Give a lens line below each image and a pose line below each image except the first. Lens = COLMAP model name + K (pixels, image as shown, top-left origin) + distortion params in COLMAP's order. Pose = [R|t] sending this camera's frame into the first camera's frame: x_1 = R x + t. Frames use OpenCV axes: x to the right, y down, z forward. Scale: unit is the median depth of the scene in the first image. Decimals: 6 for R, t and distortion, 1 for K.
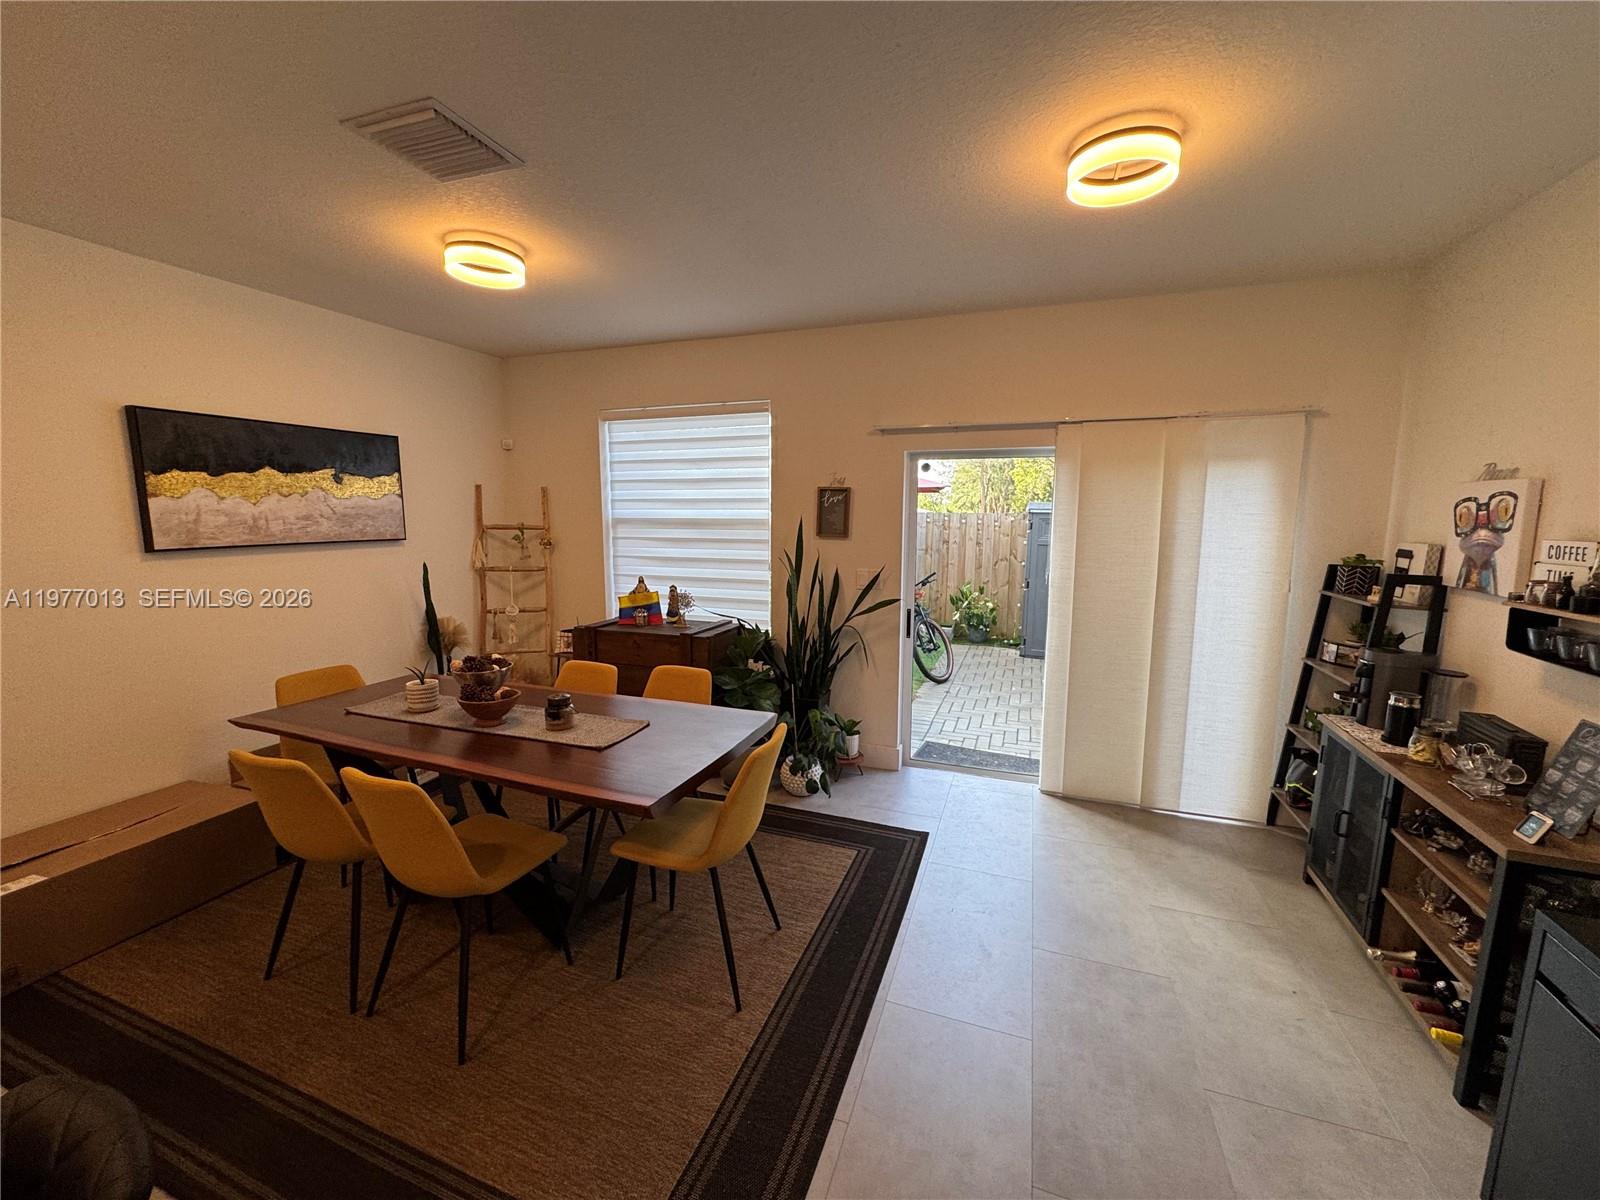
lens RADIAL K [[638.4, 0, 798.0], [0, 638.4, 598.8], [0, 0, 1]] dist [-0.003209, 0.000983]
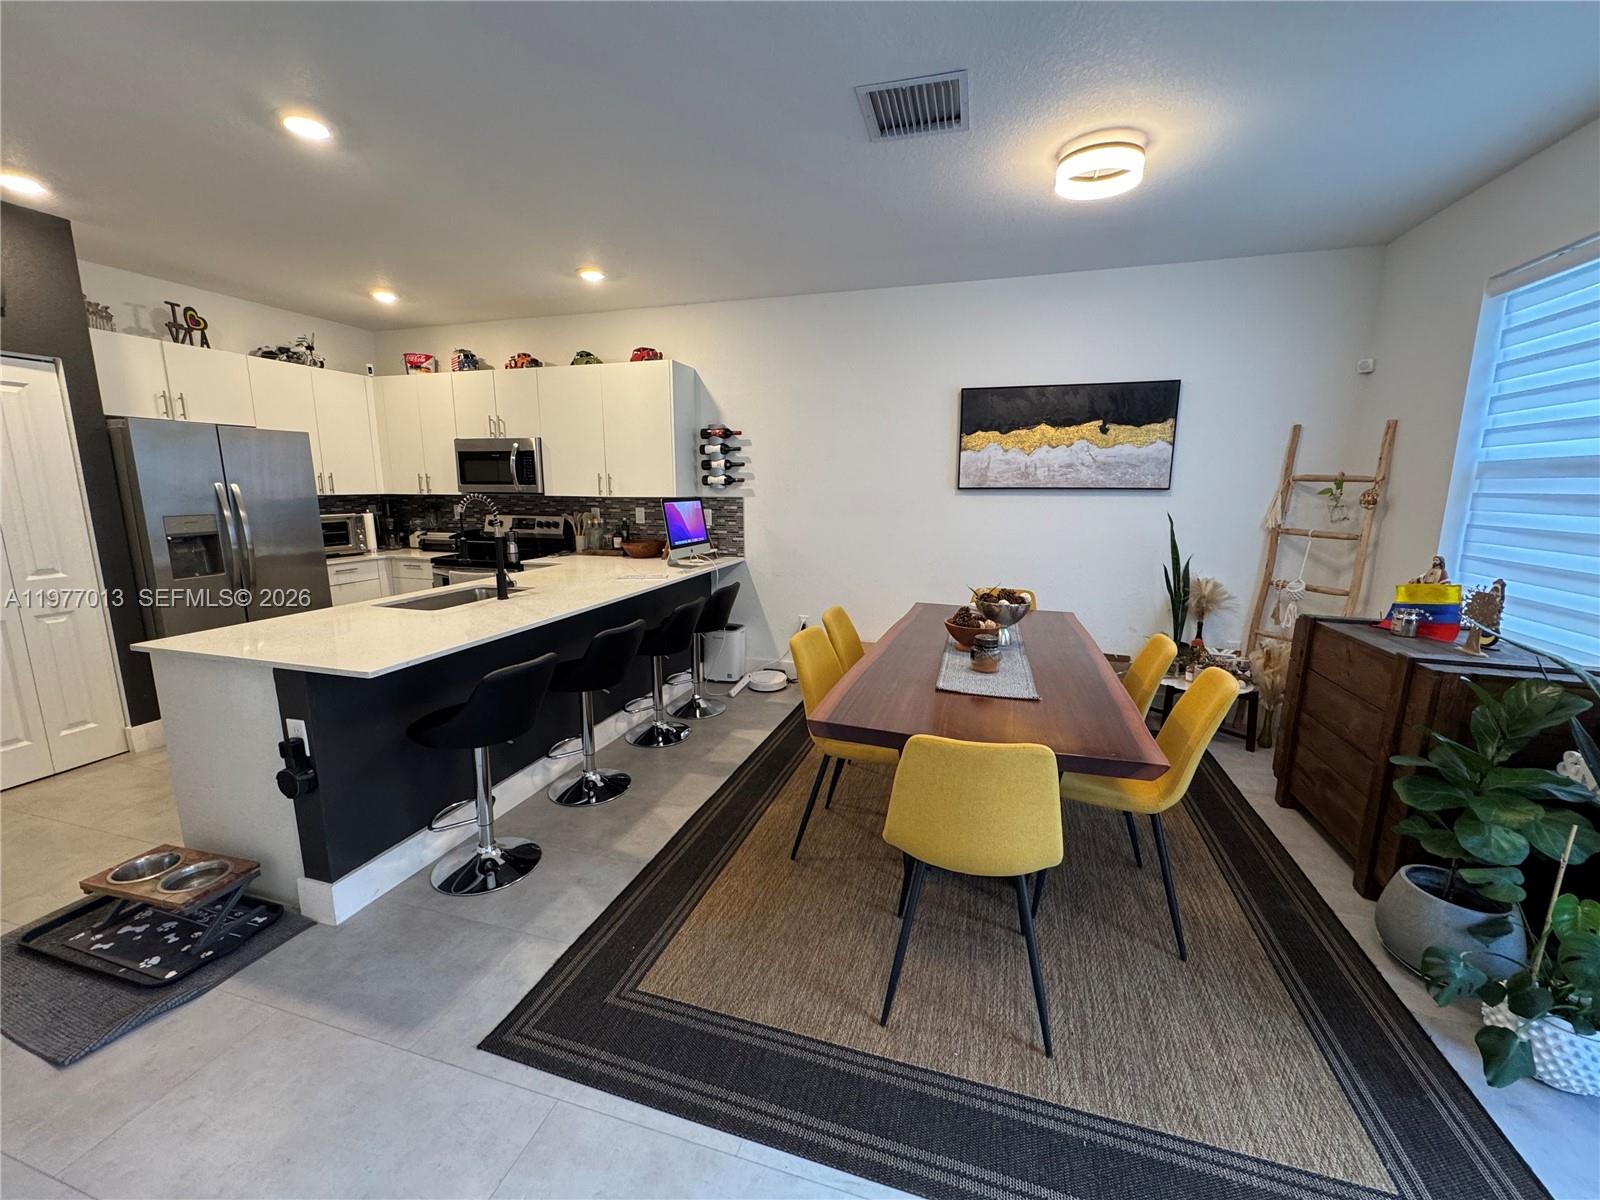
lens RADIAL K [[638.4, 0, 798.9], [0, 638.4, 603.8], [0, 0, 1]] dist [-0.003209, 0.000983]
pose [[0.058451, 0.179963, -0.981935, 0.391701], [-0.140013, 0.975372, 0.170426, -0.012666], [0.988423, 0.127522, 0.082209, 0.473108]]
